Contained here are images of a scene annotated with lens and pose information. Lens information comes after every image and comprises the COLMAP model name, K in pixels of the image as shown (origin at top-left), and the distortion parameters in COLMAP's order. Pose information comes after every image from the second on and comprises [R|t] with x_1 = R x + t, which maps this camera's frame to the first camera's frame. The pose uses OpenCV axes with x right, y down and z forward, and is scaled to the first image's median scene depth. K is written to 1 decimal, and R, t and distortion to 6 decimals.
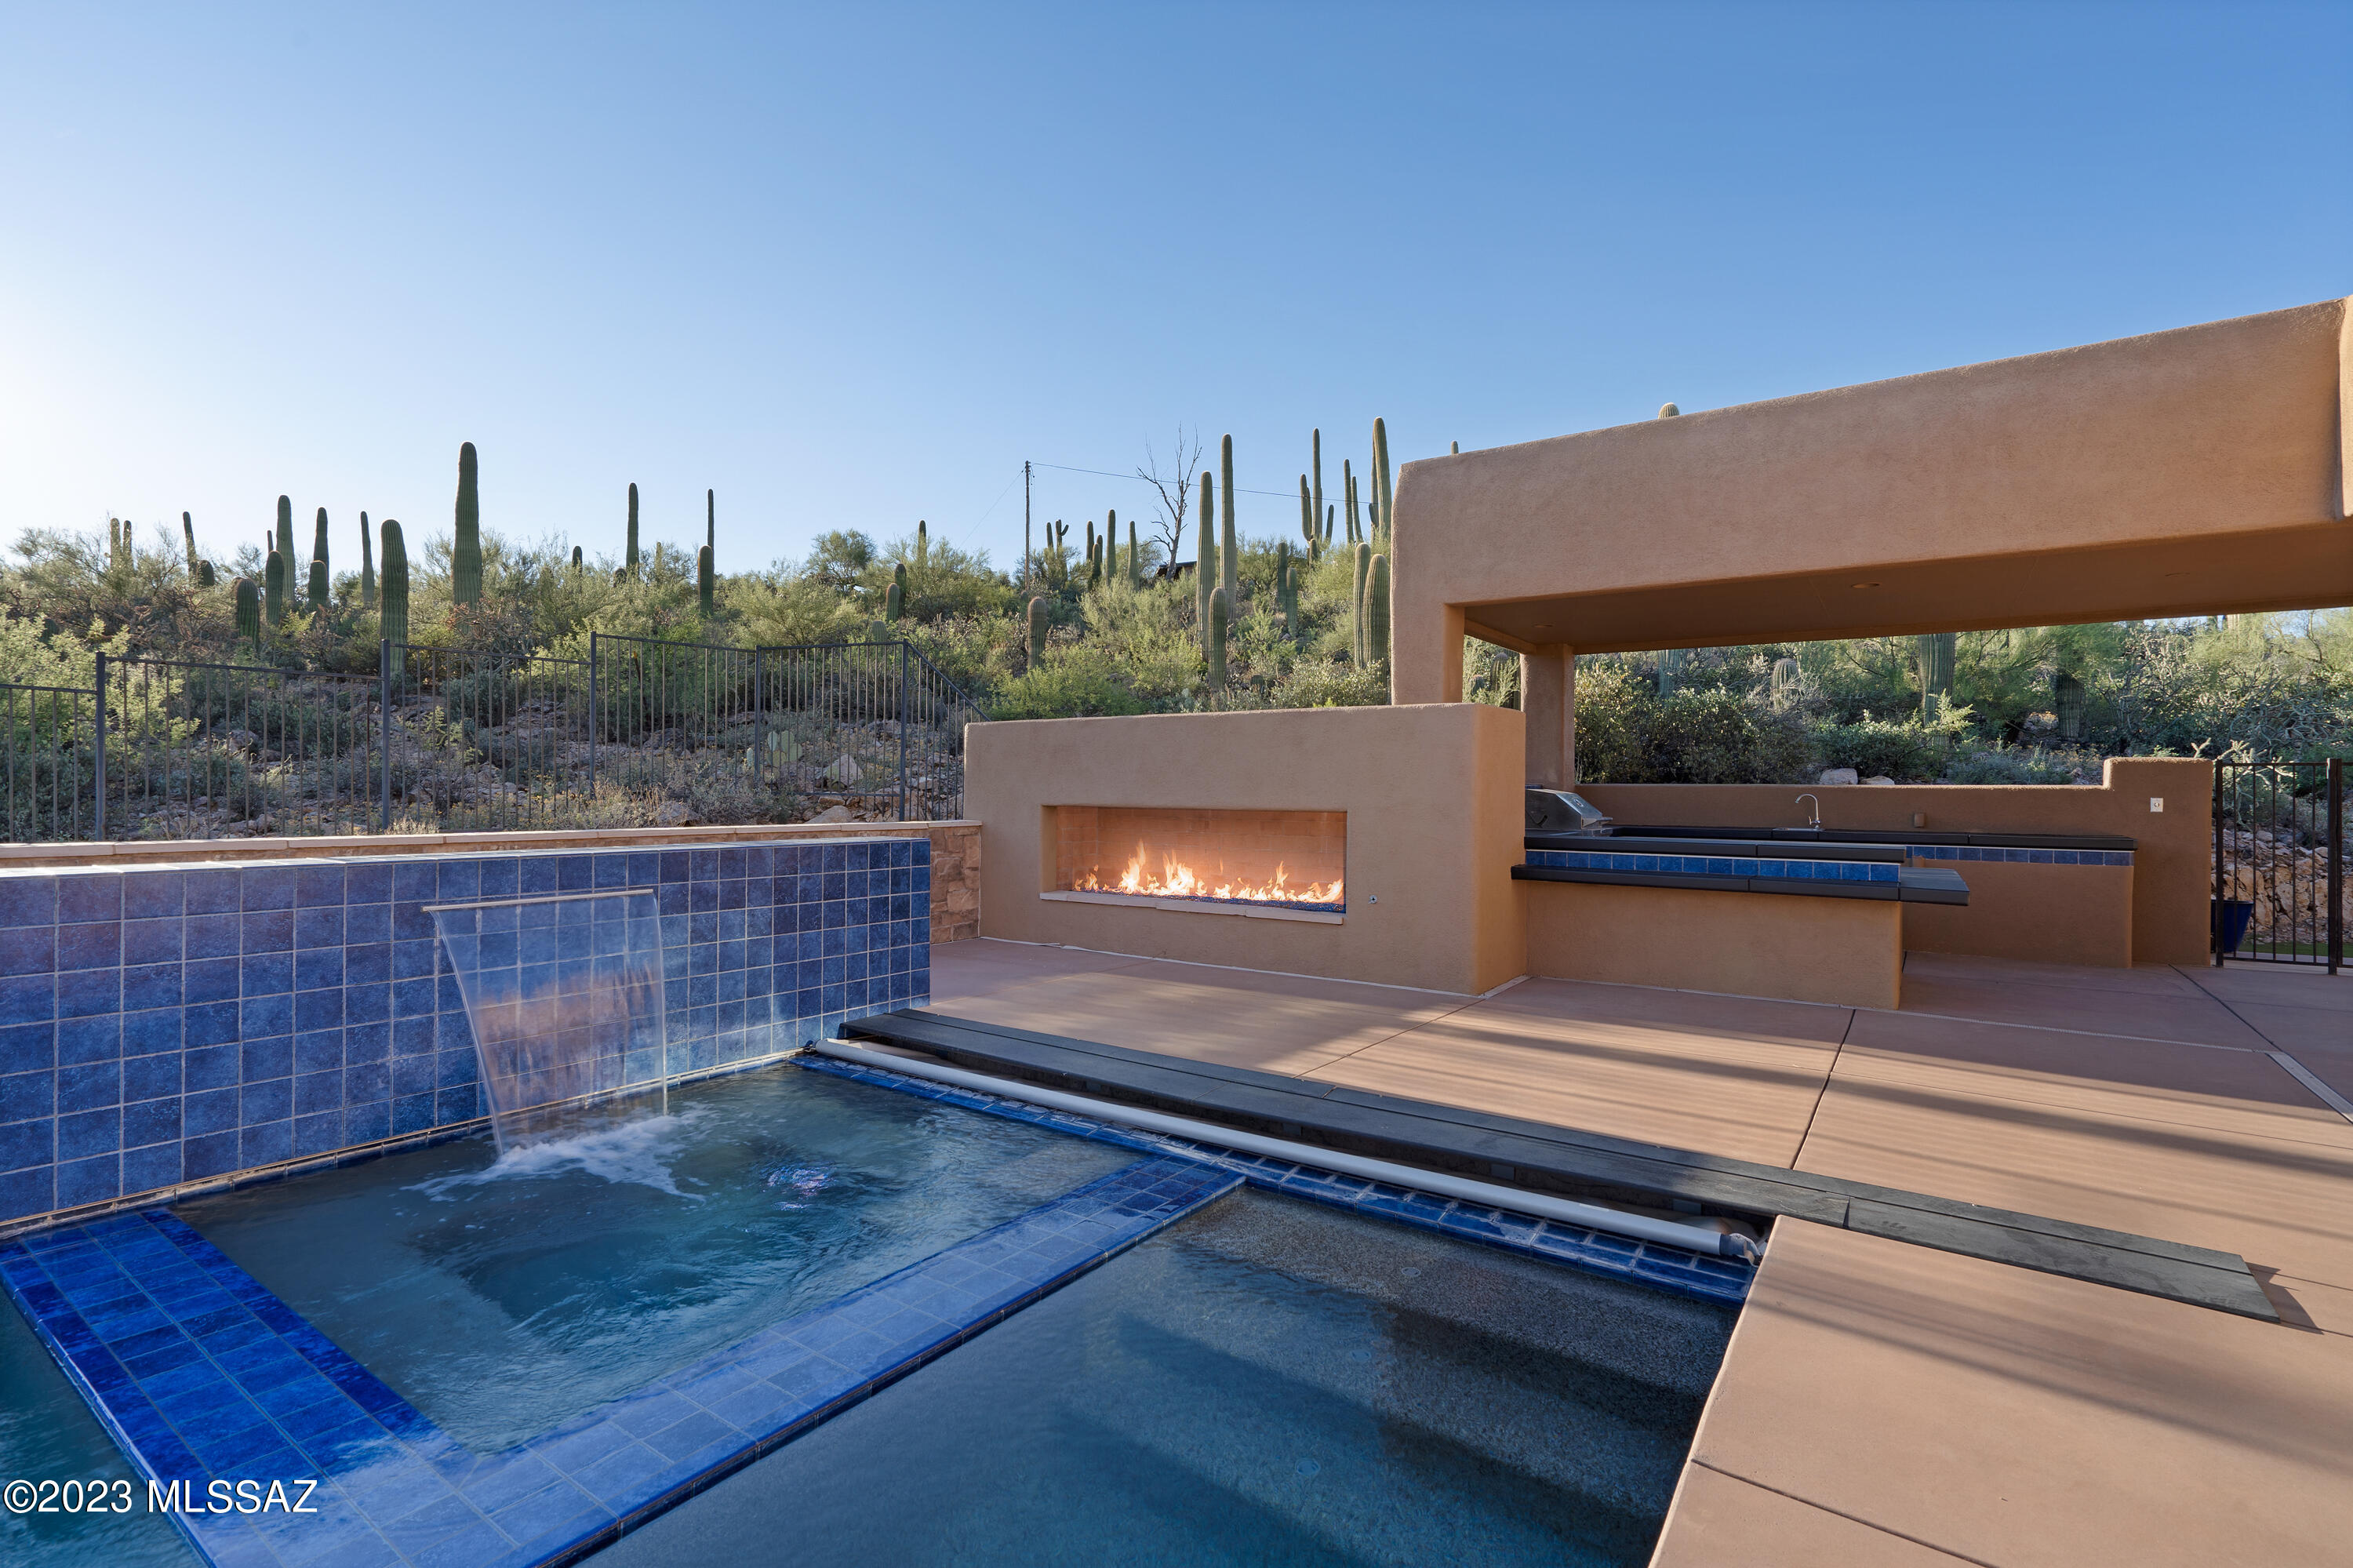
lens RADIAL K [[1085.8, 0, 1180.8], [0, 1085.8, 788.2], [0, 0, 1]] dist [-0.005163, 0.001823]
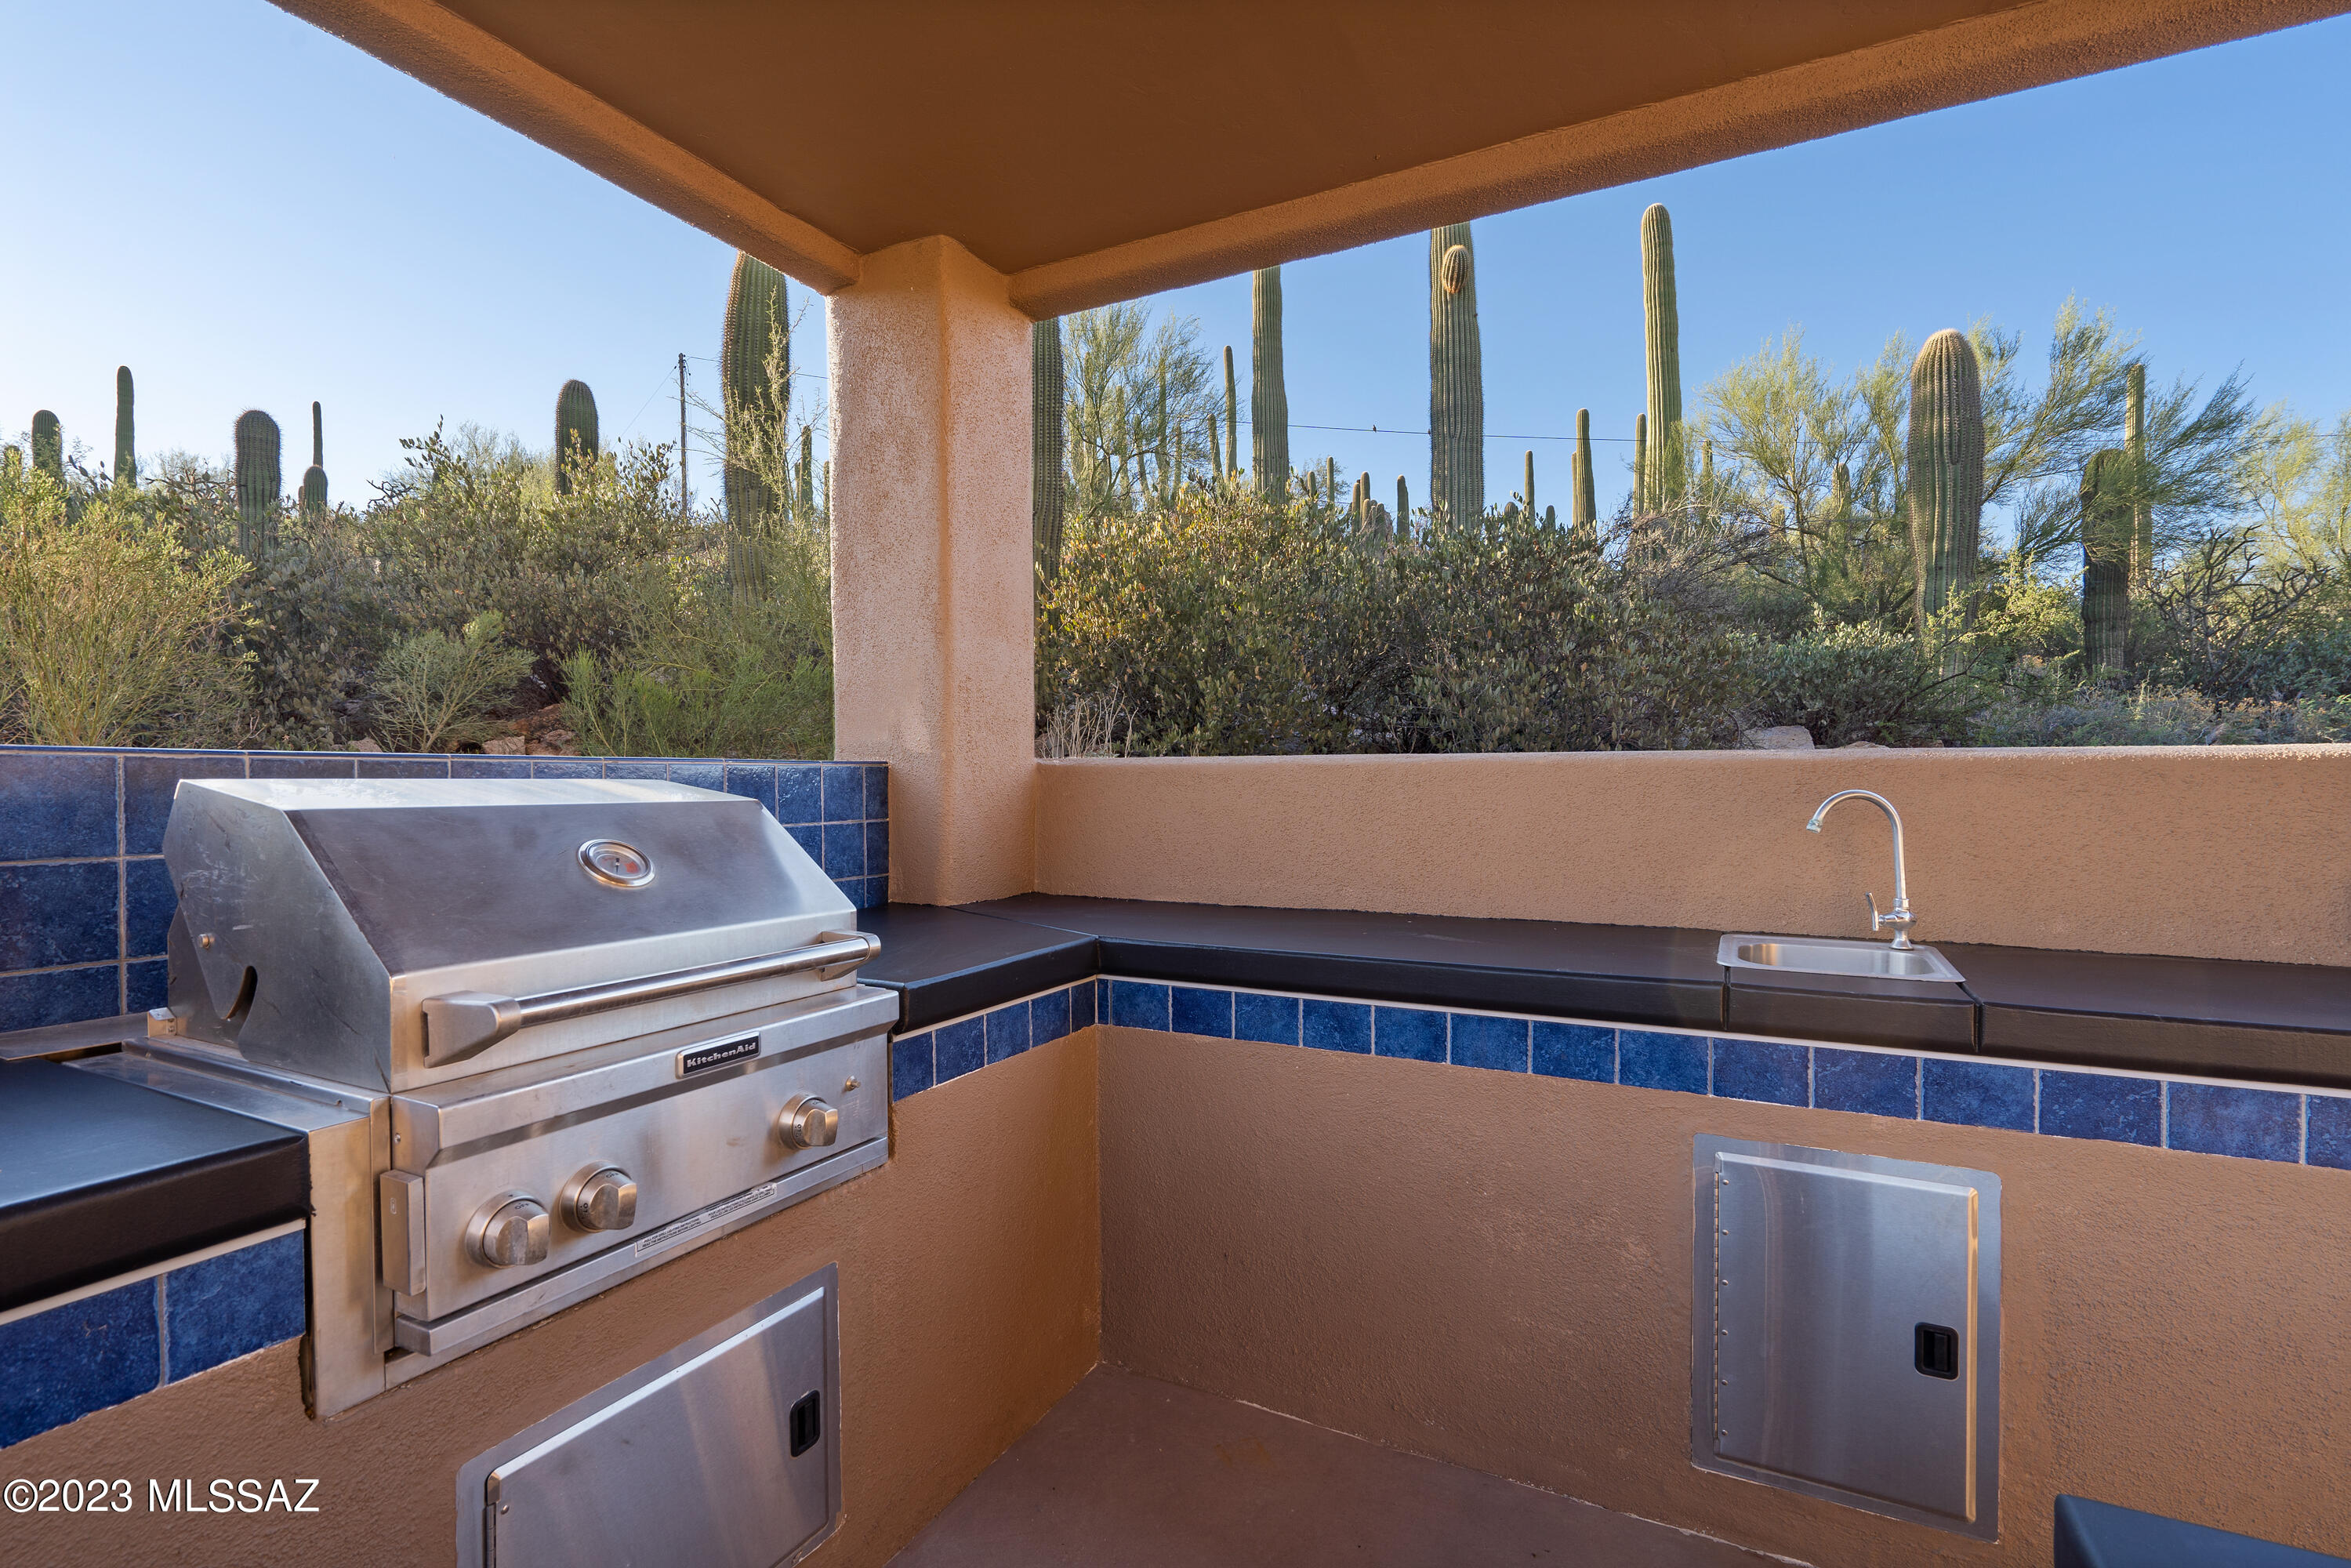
lens RADIAL K [[1084.8, 0, 1163.9], [0, 1084.8, 789.1], [0, 0, 1]] dist [-0.005163, 0.001823]
pose [[0.993309, -0.004895, 0.115384, 0.297884], [0.004338, 0.999978, 0.005079, 0.004925], [-0.115407, -0.004544, 0.993308, 0.573462]]
